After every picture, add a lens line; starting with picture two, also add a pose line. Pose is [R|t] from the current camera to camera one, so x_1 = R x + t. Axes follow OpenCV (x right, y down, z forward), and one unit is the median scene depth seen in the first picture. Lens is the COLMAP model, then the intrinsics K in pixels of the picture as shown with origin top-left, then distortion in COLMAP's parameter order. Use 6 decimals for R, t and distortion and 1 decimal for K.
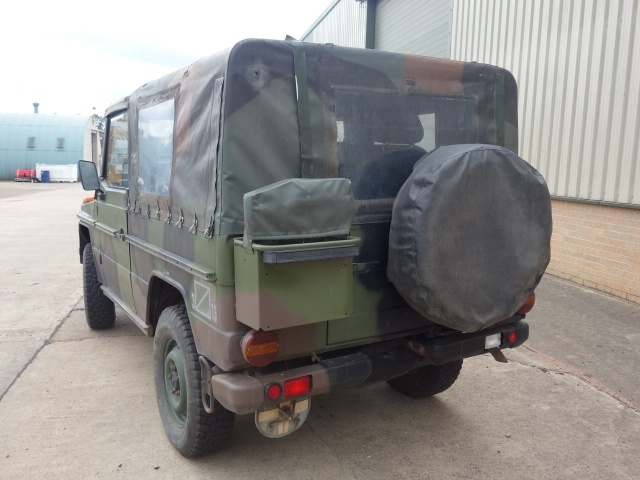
lens RADIAL K [[566.8, 0, 322.0], [0, 566.8, 240.2], [0, 0, 1]] dist [0.001198, 0.011028]
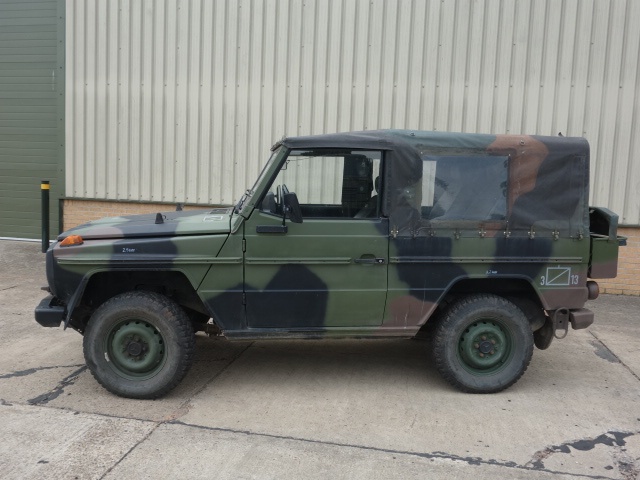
lens RADIAL K [[566.8, 0, 322.0], [0, 566.8, 240.2], [0, 0, 1]] dist [0.001198, 0.011028]
pose [[0.414943, -0.110255, 0.903142, -1.324431], [0.098648, 0.992231, 0.075808, -0.133605], [-0.904484, 0.057637, 0.422596, 0.579359]]
